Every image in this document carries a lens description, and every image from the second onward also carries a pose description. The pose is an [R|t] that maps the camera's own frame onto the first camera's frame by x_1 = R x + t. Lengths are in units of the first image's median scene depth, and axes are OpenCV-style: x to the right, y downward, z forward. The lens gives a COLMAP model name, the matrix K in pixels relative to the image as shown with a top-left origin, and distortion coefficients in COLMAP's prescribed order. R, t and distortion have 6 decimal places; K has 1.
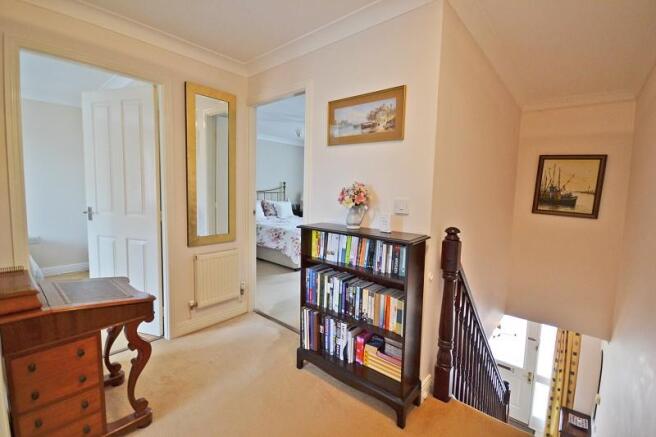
lens RADIAL K [[287.9, 0, 327.8], [0, 287.9, 213.1], [0, 0, 1]] dist [0.001968, -0.010381]
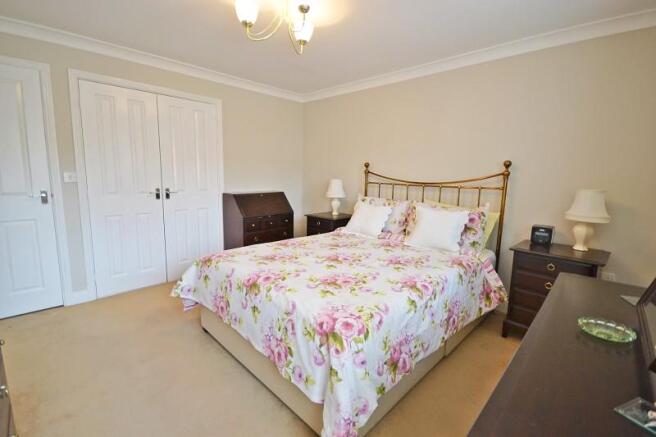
lens RADIAL K [[287.9, 0, 327.8], [0, 287.9, 213.1], [0, 0, 1]] dist [0.001968, -0.010381]
pose [[-0.078792, 0.112058, -0.990573, 0.275601], [-0.102762, 0.987456, 0.119880, -0.069756], [0.991580, 0.111239, -0.066288, 0.893574]]
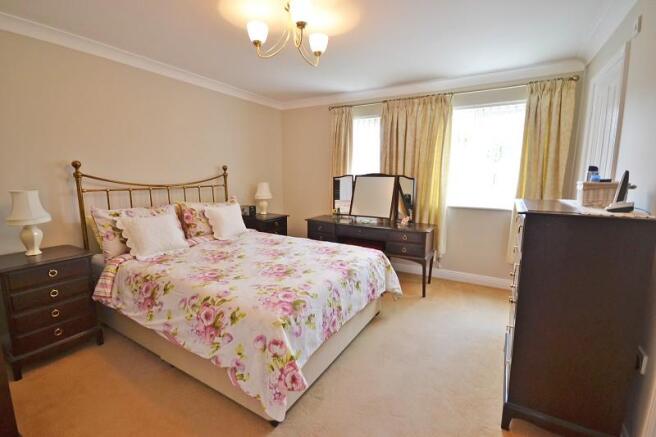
lens RADIAL K [[287.9, 0, 327.8], [0, 287.9, 213.1], [0, 0, 1]] dist [0.001968, -0.010381]
pose [[0.981290, -0.050202, 0.185874, -0.073545], [0.040750, 0.997691, 0.054332, -0.047046], [-0.188172, -0.045741, 0.981070, 0.483932]]
